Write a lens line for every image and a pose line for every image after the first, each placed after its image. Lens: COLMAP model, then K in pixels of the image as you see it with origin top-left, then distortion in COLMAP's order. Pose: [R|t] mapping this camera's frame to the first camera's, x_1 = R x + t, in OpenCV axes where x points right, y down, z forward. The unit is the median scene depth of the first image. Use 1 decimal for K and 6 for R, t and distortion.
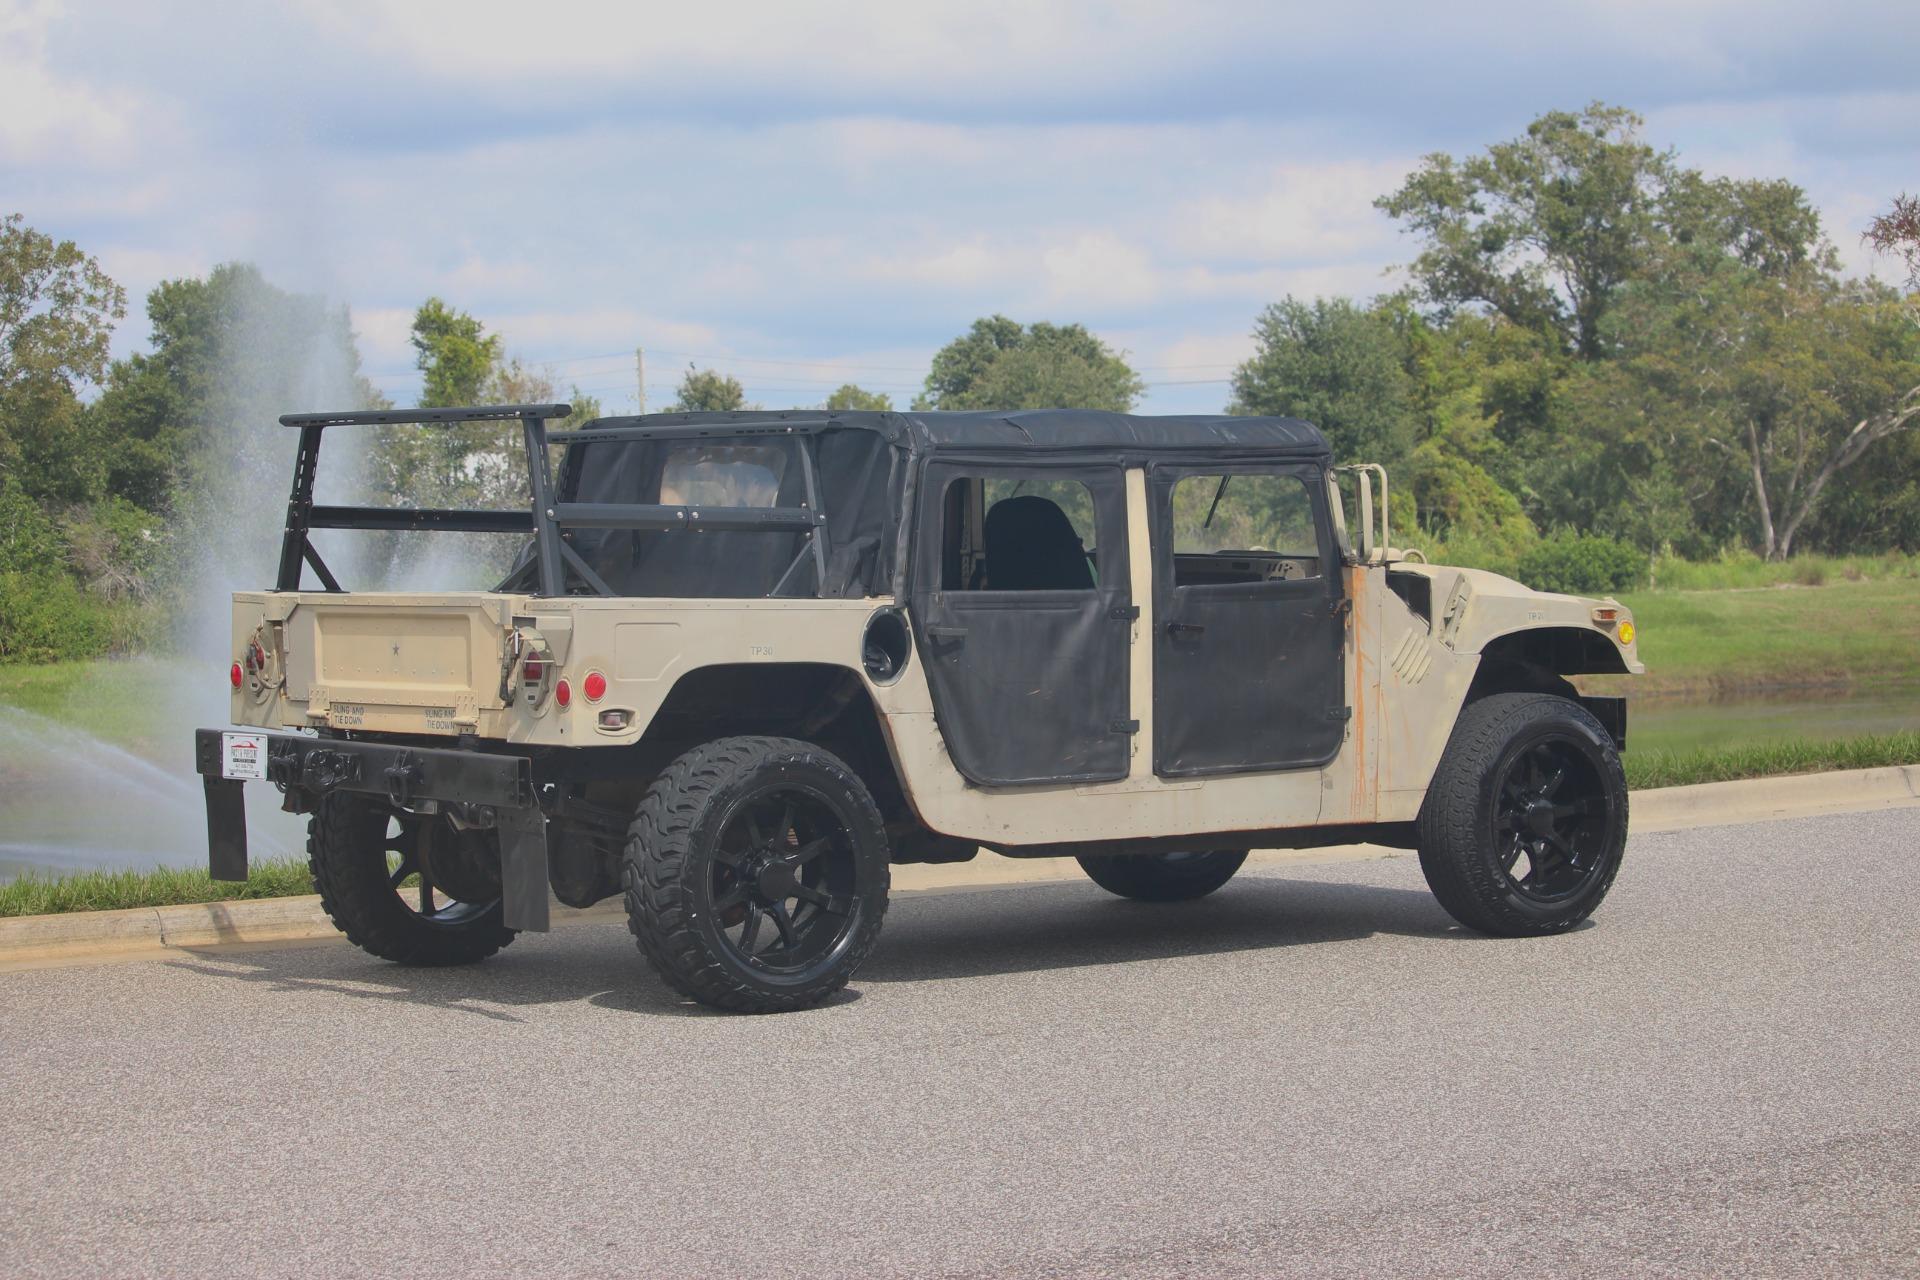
lens RADIAL K [[4826.6, 0, 940.2], [0, 4826.6, 604.5], [0, 0, 1]] dist [-0.404333, 0.000000]
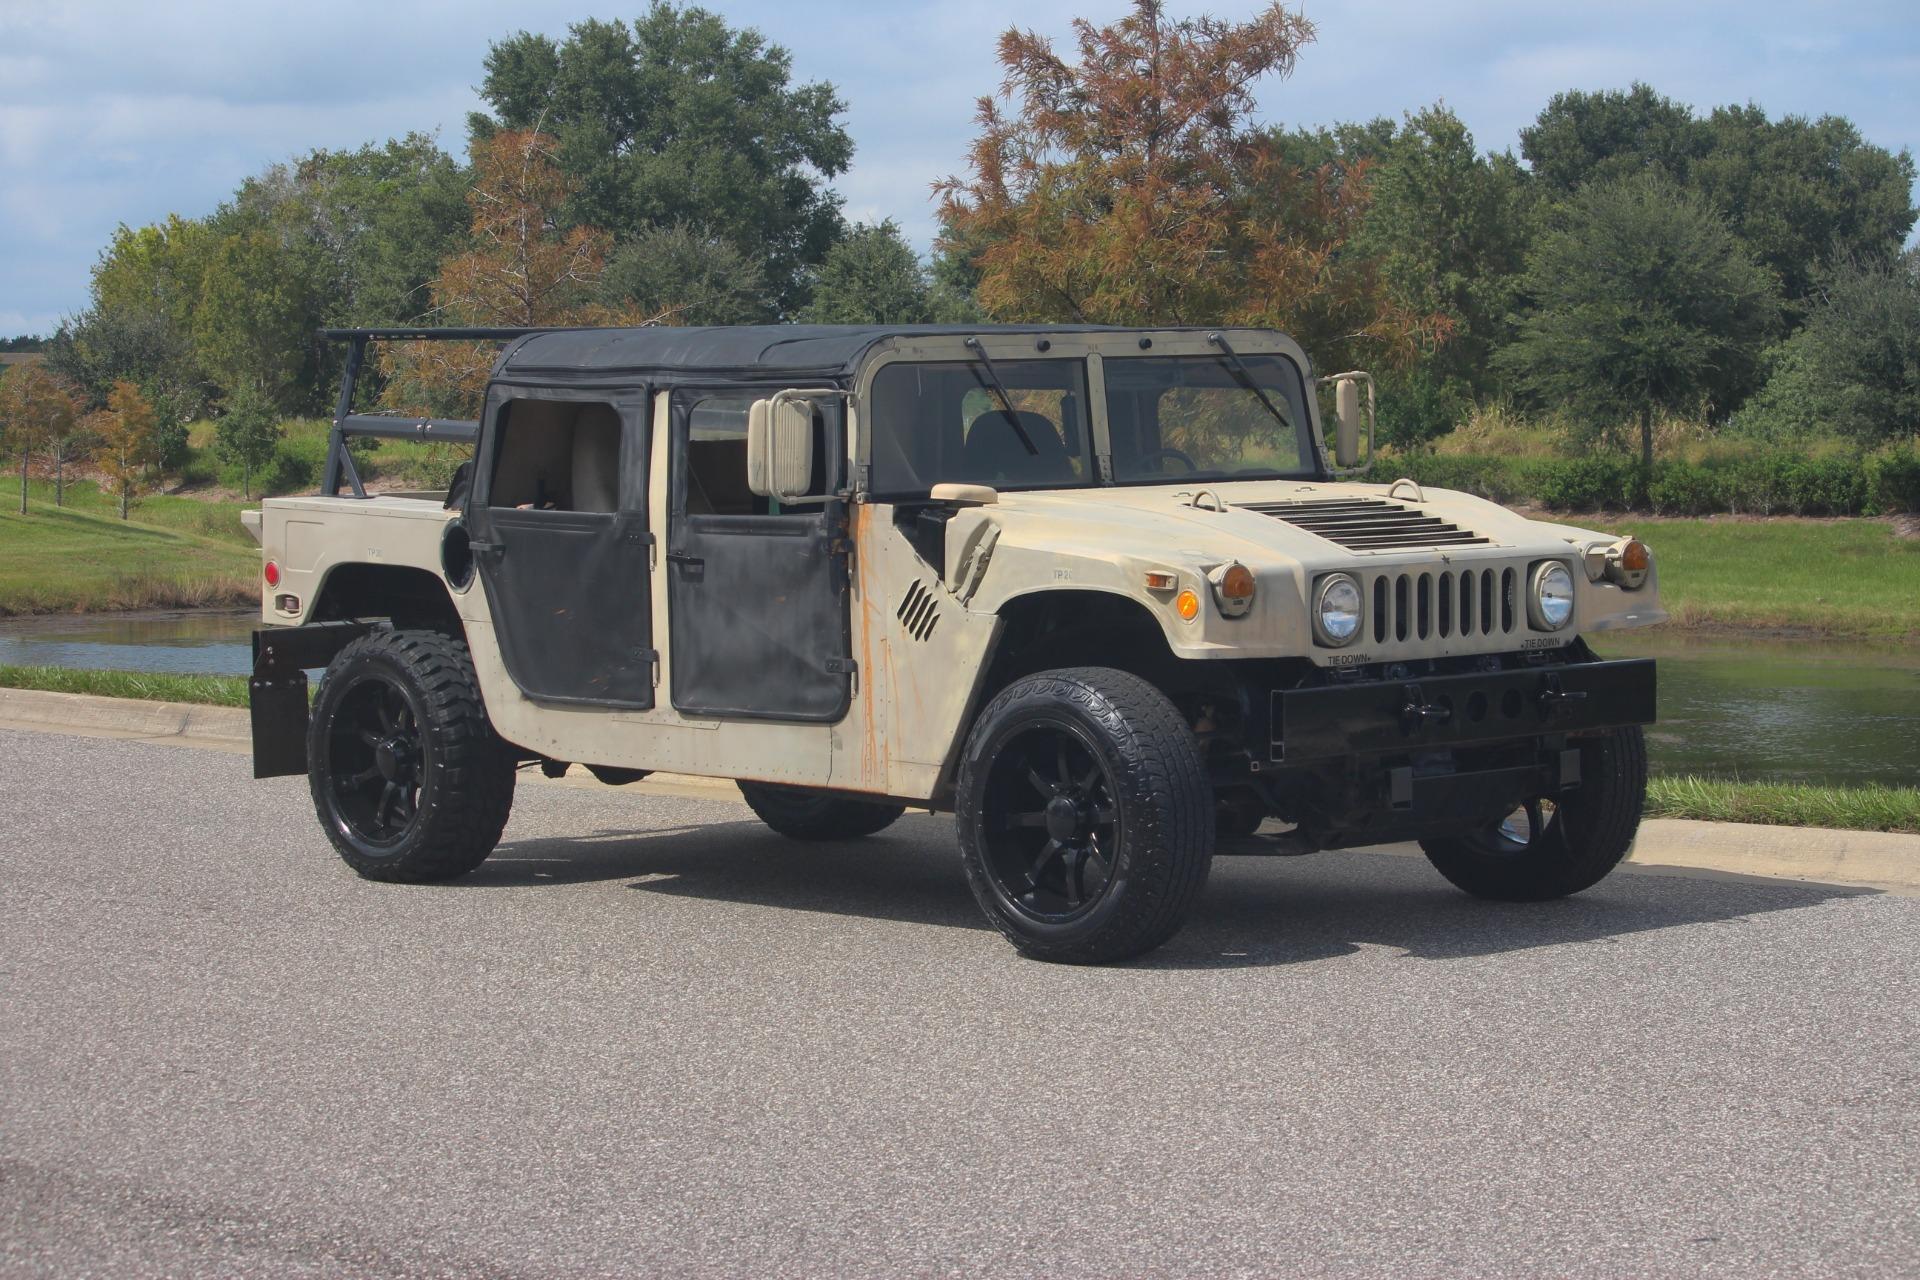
lens RADIAL K [[4826.6, 0, 993.1], [0, 4826.6, 579.2], [0, 0, 1]] dist [-0.404333, 0.000000]
pose [[0.101662, 0.053357, -0.993387, 0.986035], [-0.022336, 0.998431, 0.051342, -0.040585], [0.994568, 0.016969, 0.102695, 0.946737]]
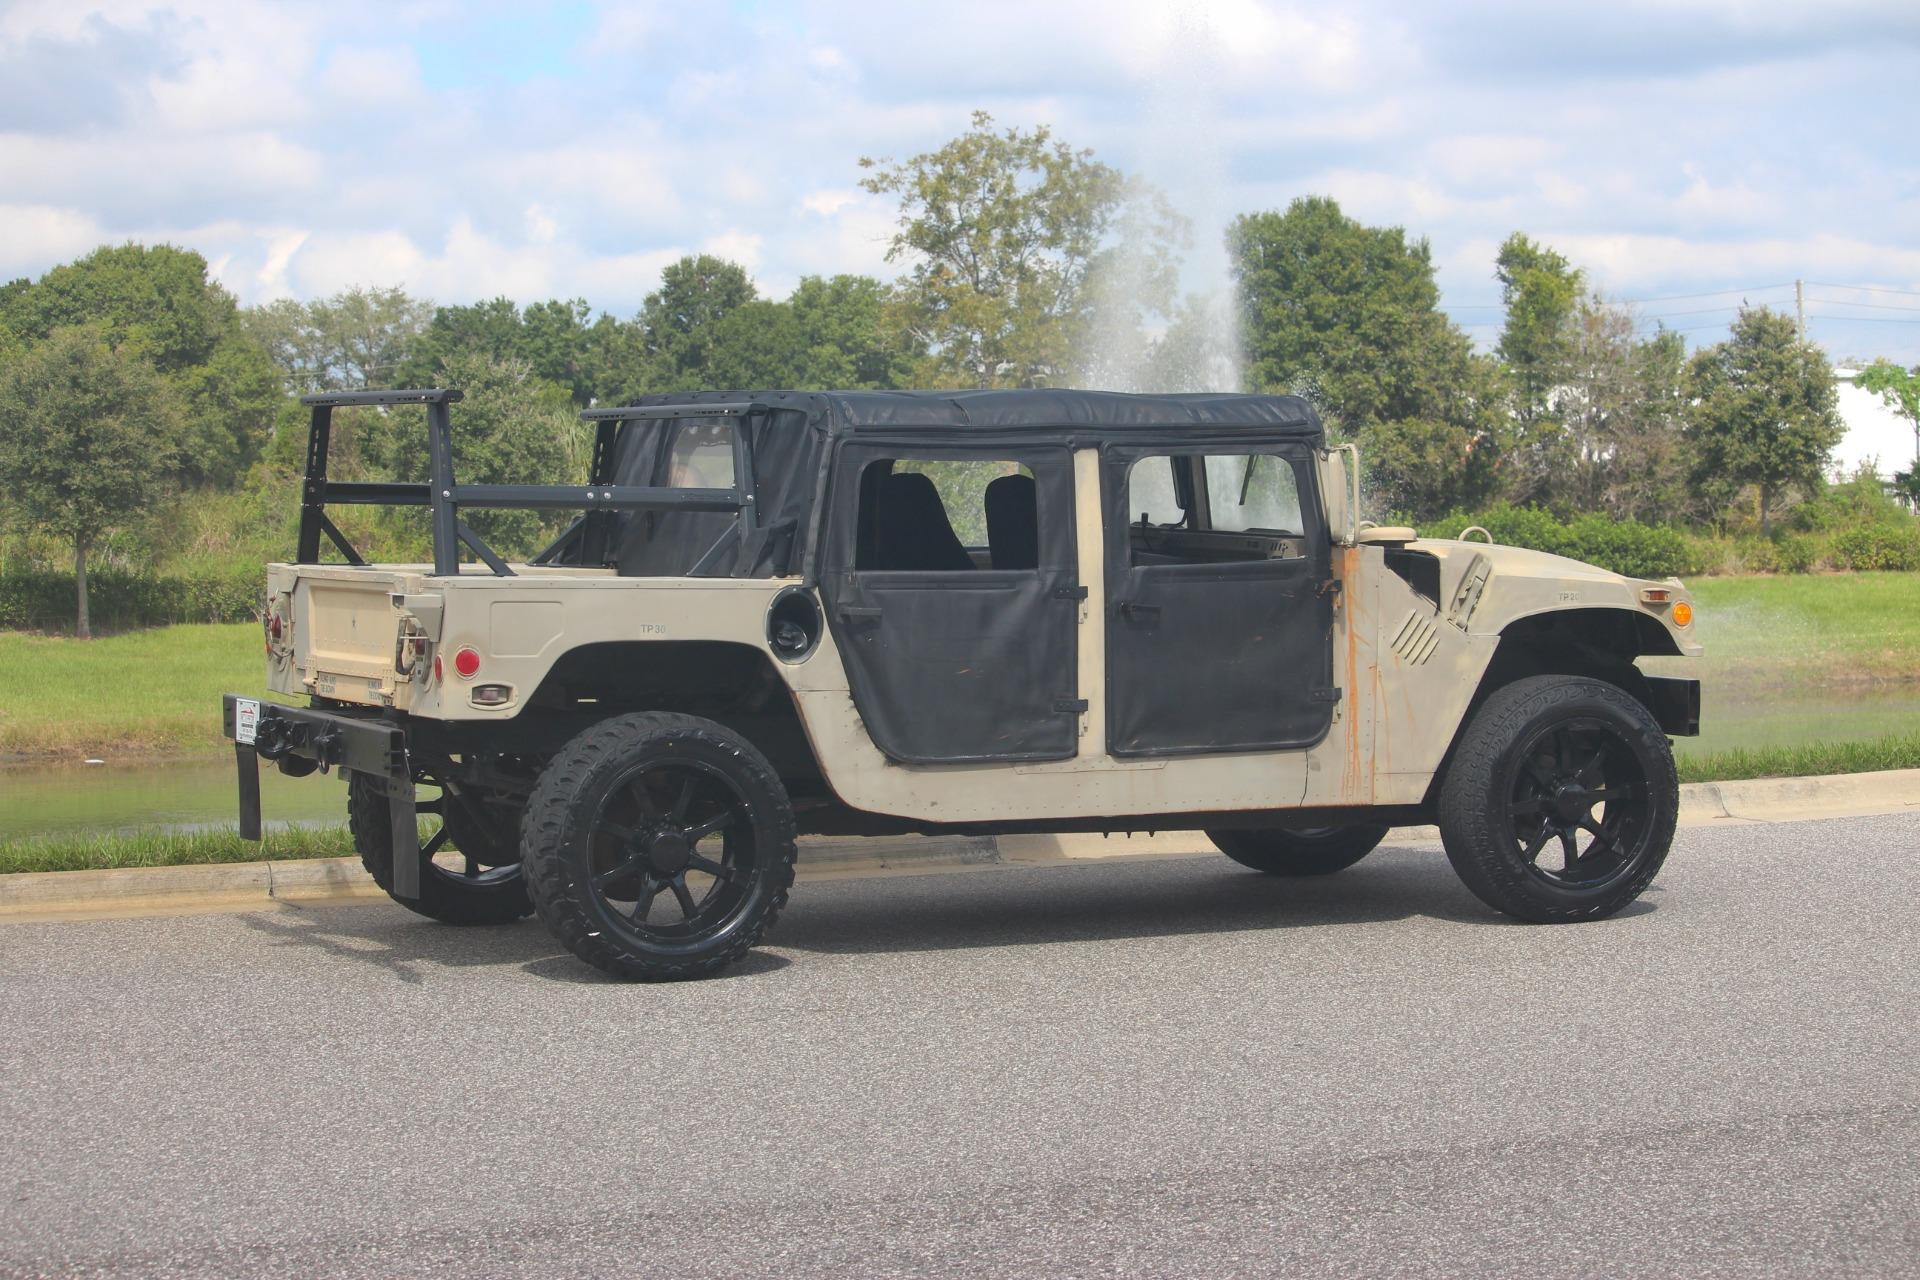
lens RADIAL K [[4826.6, 0, 1016.2], [0, 4826.6, 572.6], [0, 0, 1]] dist [-0.404333, 0.000000]
pose [[0.972705, 0.008537, -0.231888, 0.253523], [-0.006639, 0.999938, 0.008964, -0.011100], [0.231950, -0.007180, 0.972701, 0.020469]]
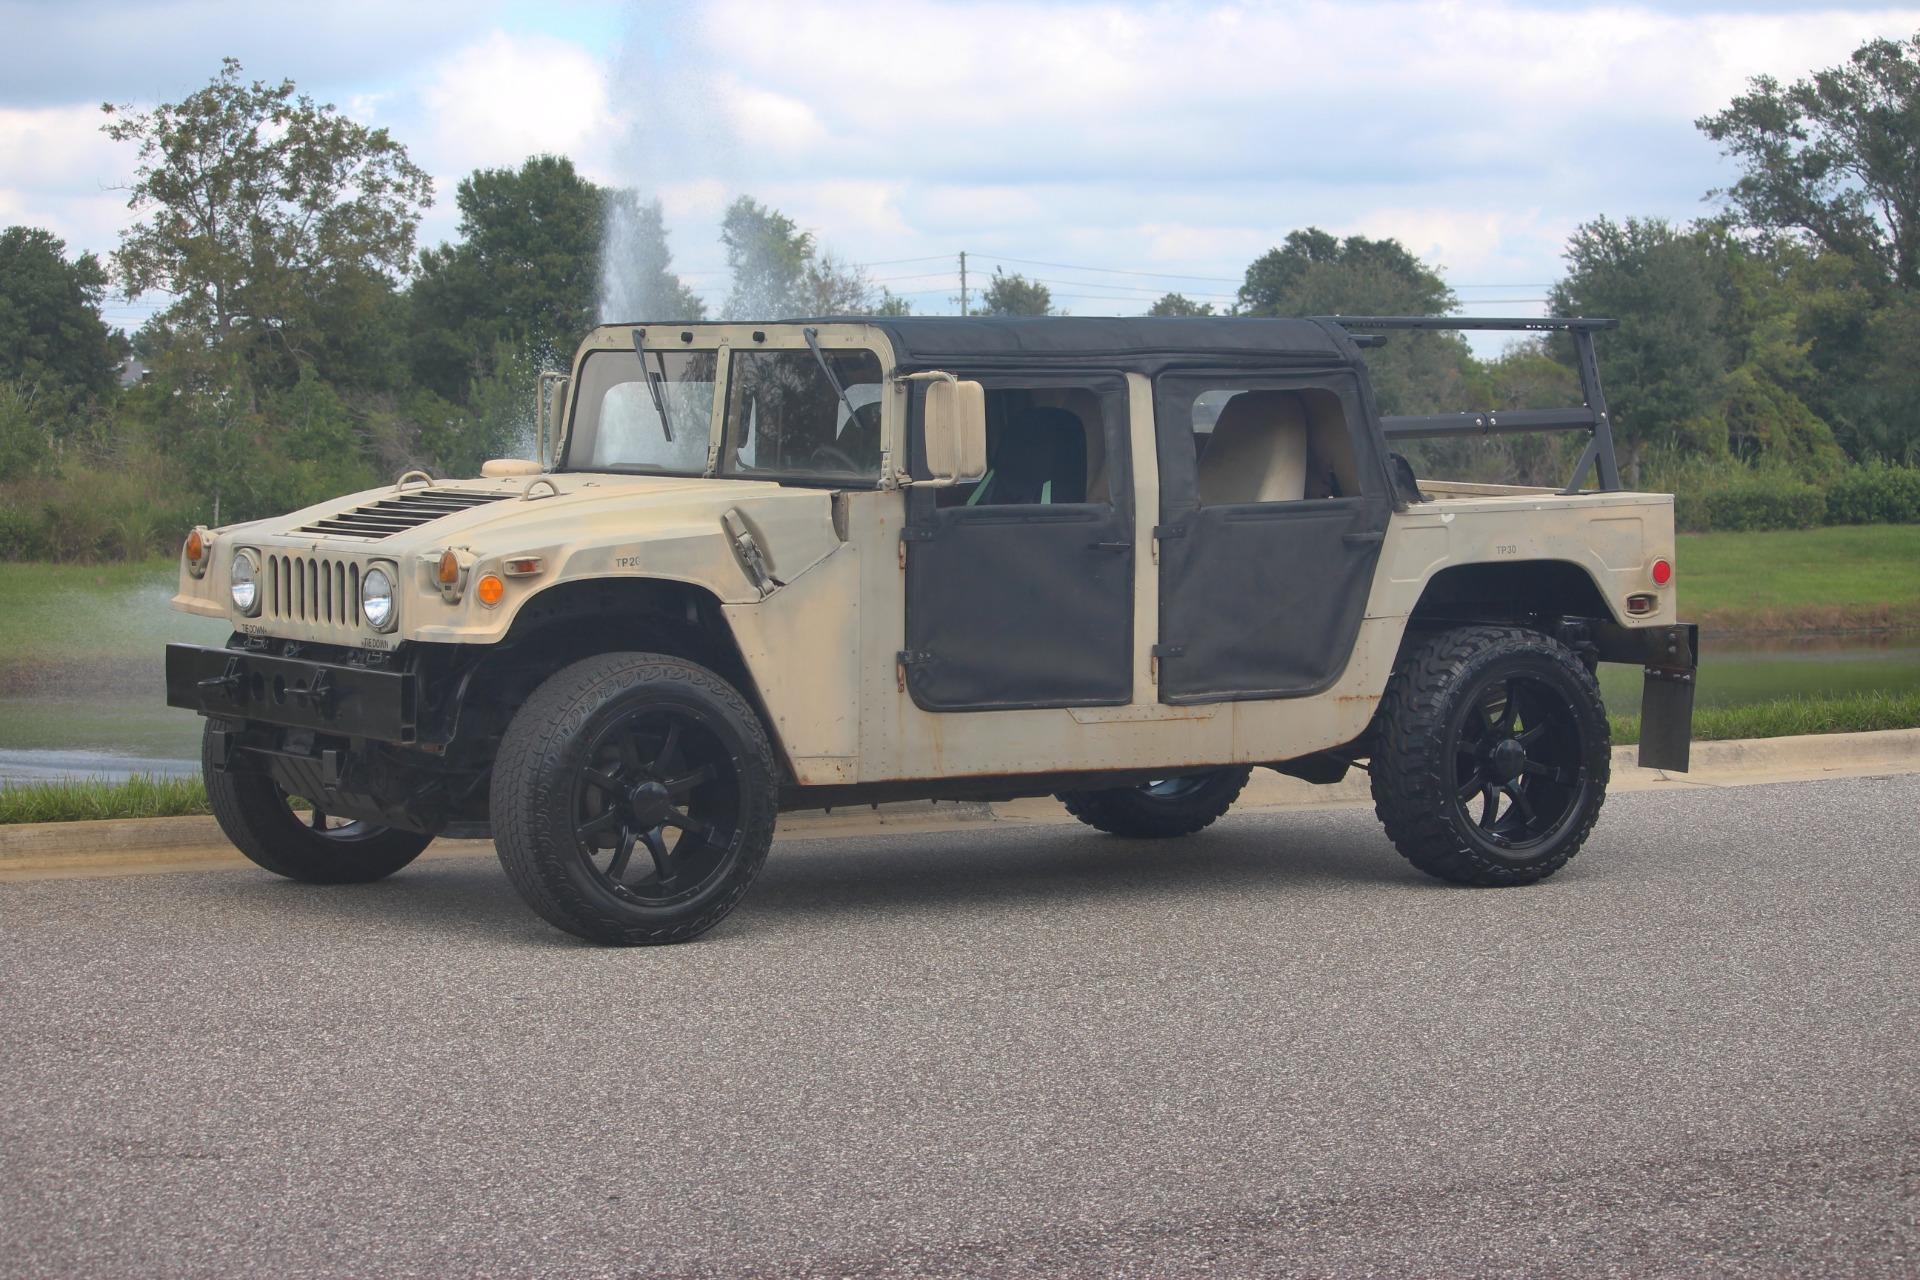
lens RADIAL K [[4826.6, 0, 1013.4], [0, 4826.6, 605.1], [0, 0, 1]] dist [-0.404333, 0.000000]
pose [[0.998293, 0.027954, -0.051277, 0.035275], [-0.026964, 0.999439, 0.019887, -0.001798], [0.051804, -0.018470, 0.998486, 0.047419]]
